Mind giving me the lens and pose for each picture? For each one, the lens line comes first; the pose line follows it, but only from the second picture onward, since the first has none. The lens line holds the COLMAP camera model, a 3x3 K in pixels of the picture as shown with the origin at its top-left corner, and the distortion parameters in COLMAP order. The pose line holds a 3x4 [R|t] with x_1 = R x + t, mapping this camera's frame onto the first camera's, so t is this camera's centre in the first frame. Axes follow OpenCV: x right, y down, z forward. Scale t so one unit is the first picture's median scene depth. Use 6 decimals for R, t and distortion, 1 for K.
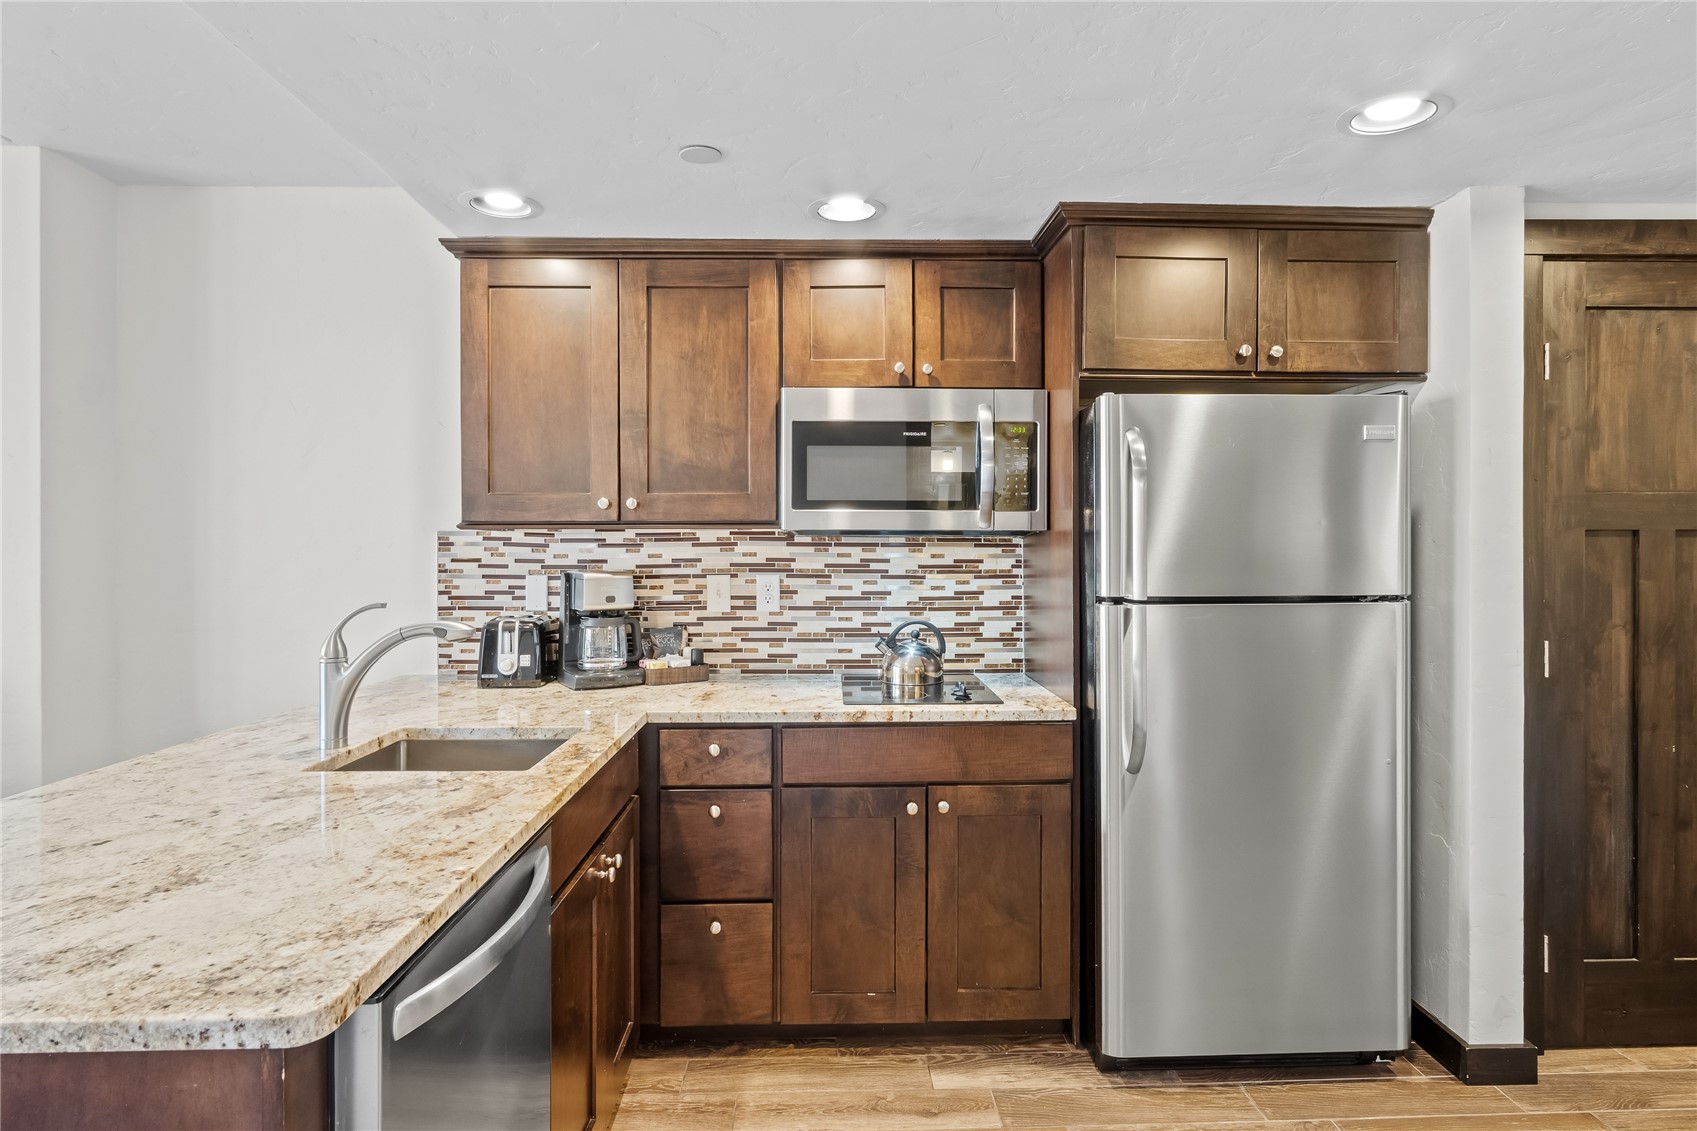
lens RADIAL K [[921.4, 0, 849.6], [0, 921.4, 547.5], [0, 0, 1]] dist [-0.017637, 0.009683]
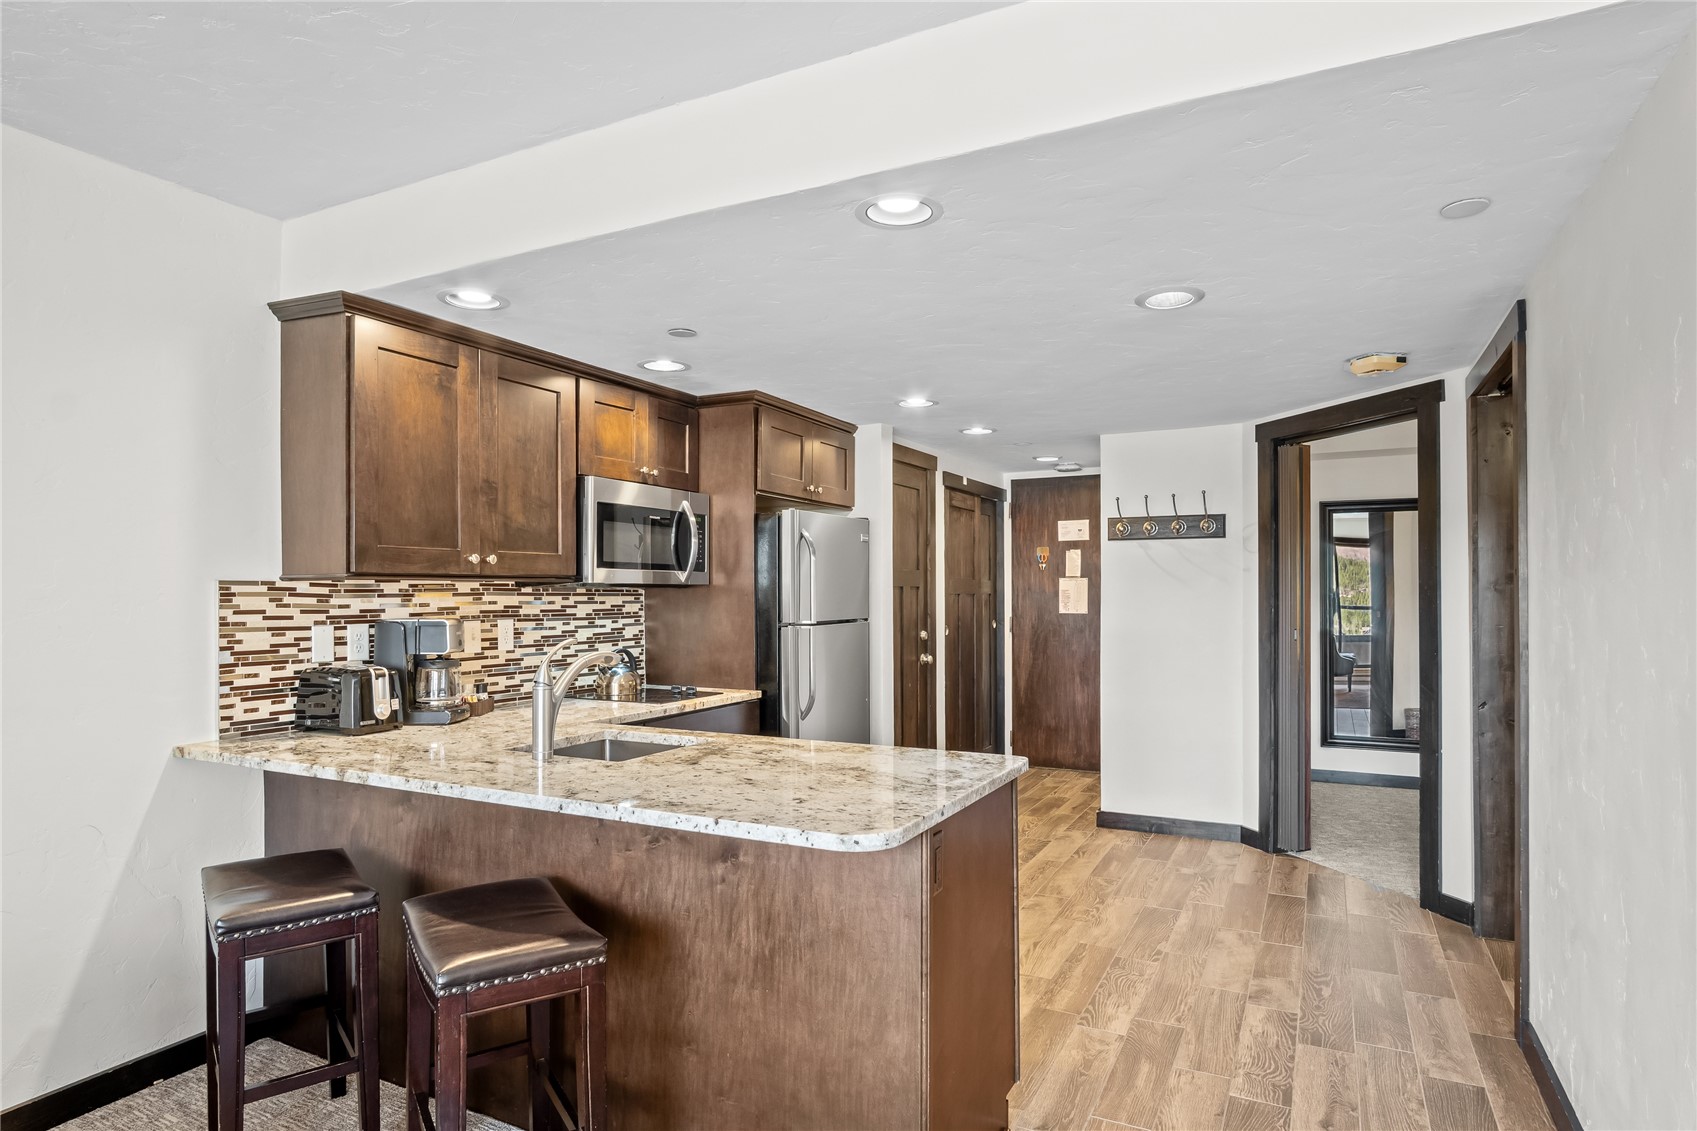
lens RADIAL K [[939.4, 0, 844.0], [0, 939.4, 588.8], [0, 0, 1]] dist [-0.010147, 0.002603]
pose [[0.487040, 0.003174, 0.873374, -0.946652], [0.006296, 0.999955, -0.007146, 0.000890], [-0.873357, 0.008979, 0.486997, 0.019824]]
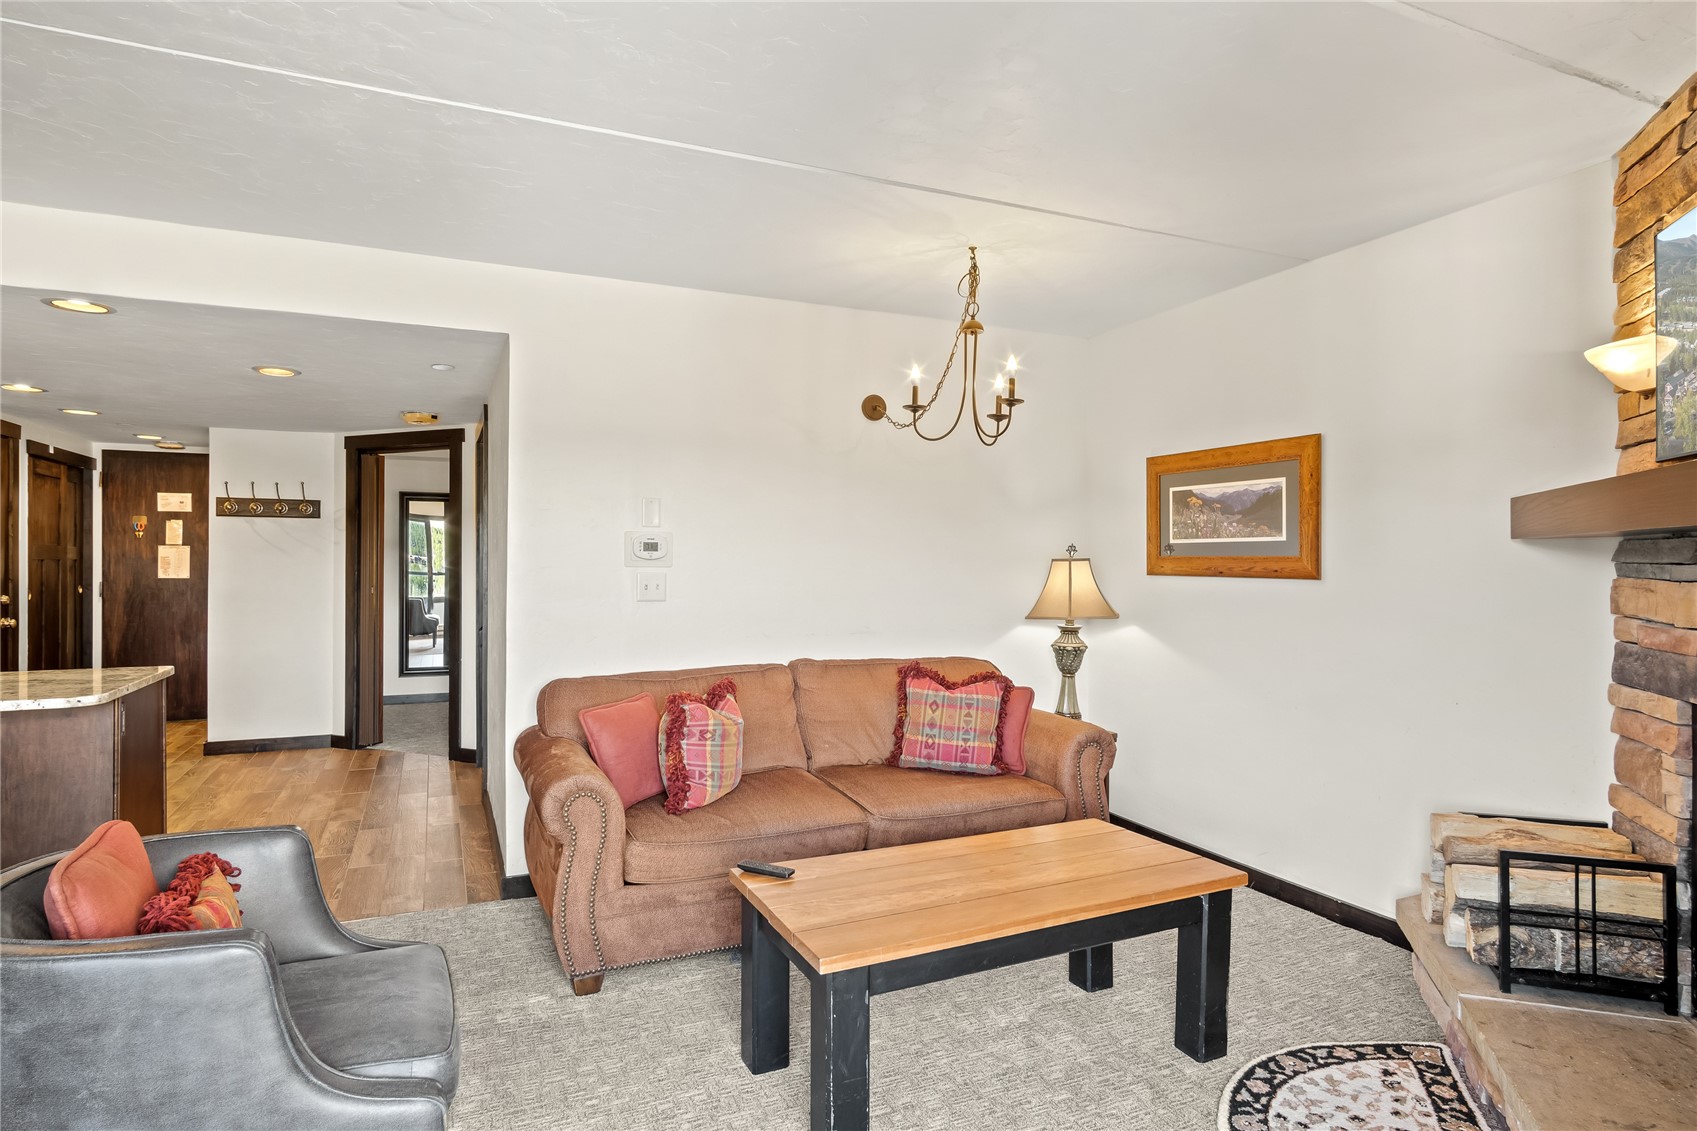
lens RADIAL K [[924.1, 0, 852.1], [0, 924.1, 562.2], [0, 0, 1]] dist [-0.016391, 0.009503]
pose [[-0.381977, -0.001550, 0.924170, -1.632465], [0.000556, 0.999998, 0.001907, 0.002014], [-0.924172, 0.001243, -0.381976, -0.090280]]
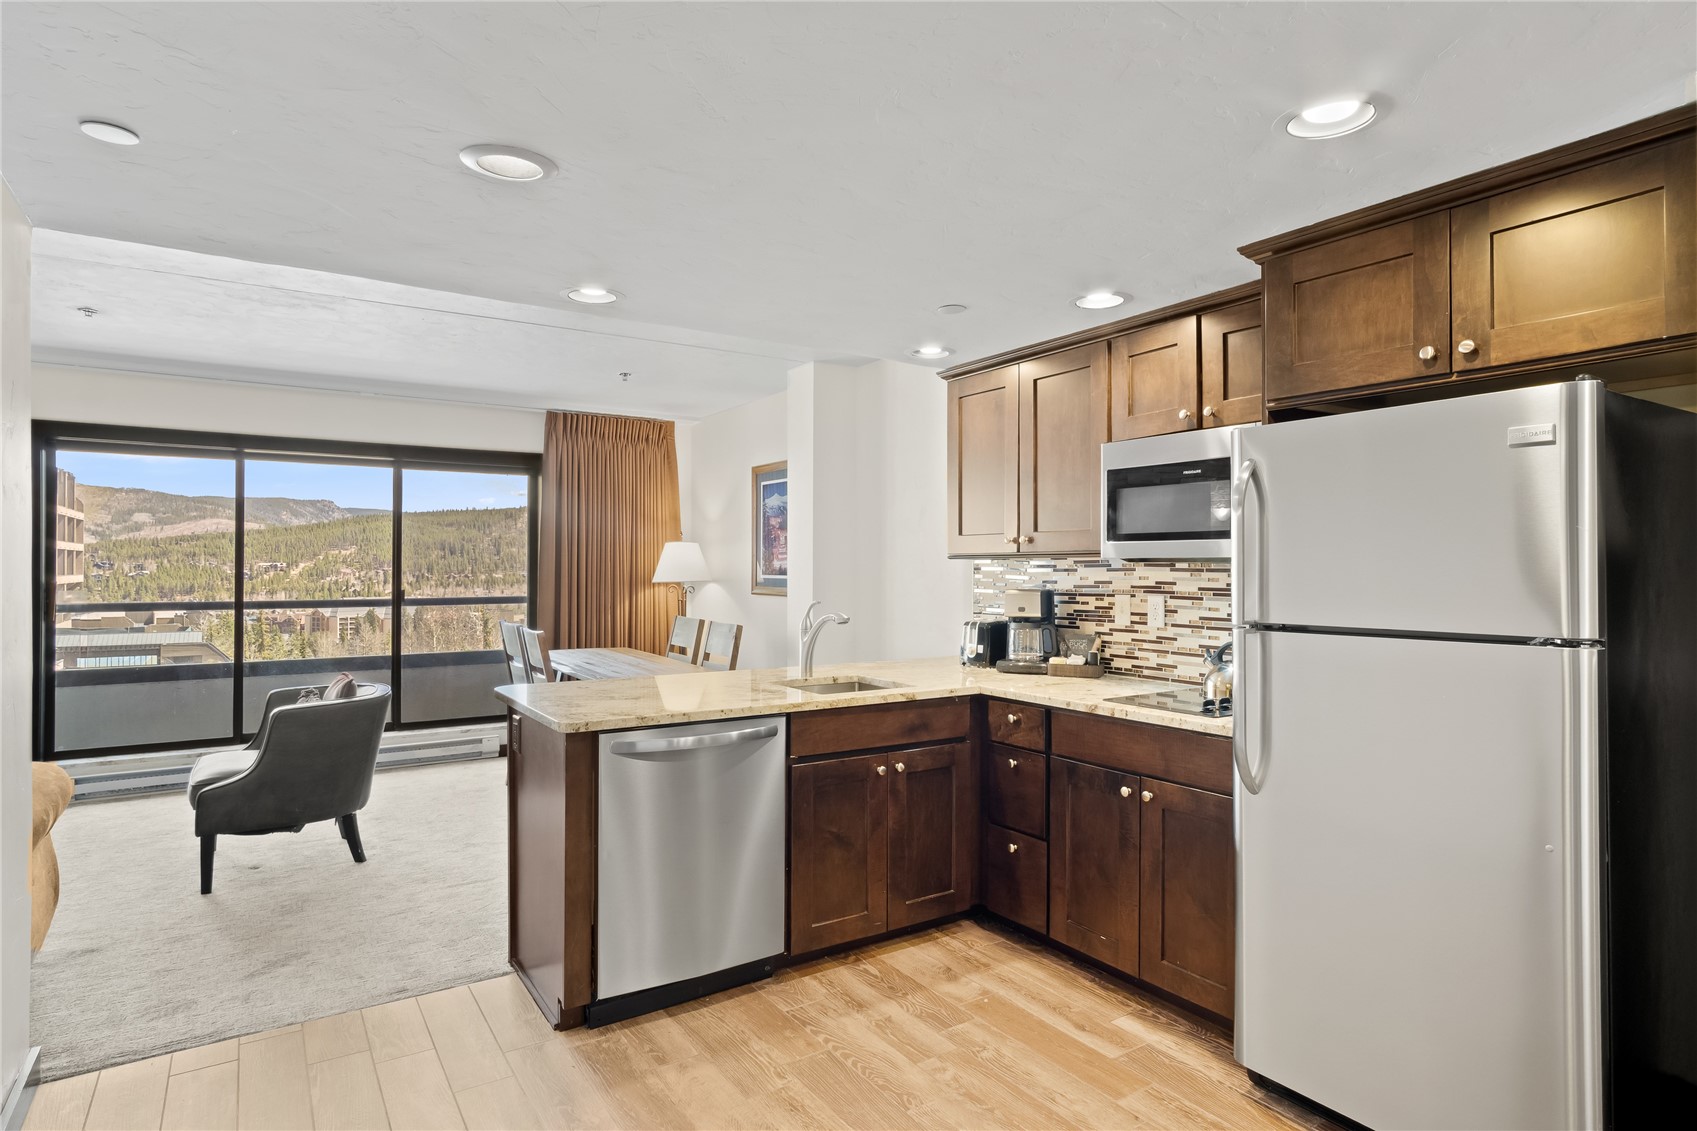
lens RADIAL K [[921.1, 0, 853.1], [0, 921.1, 559.9], [0, 0, 1]] dist [-0.014209, 0.007805]
pose [[0.525331, -0.005020, -0.850883, 0.711724], [-0.005060, 0.999946, -0.009023, -0.003684], [0.850883, 0.009046, 0.525278, 0.054347]]
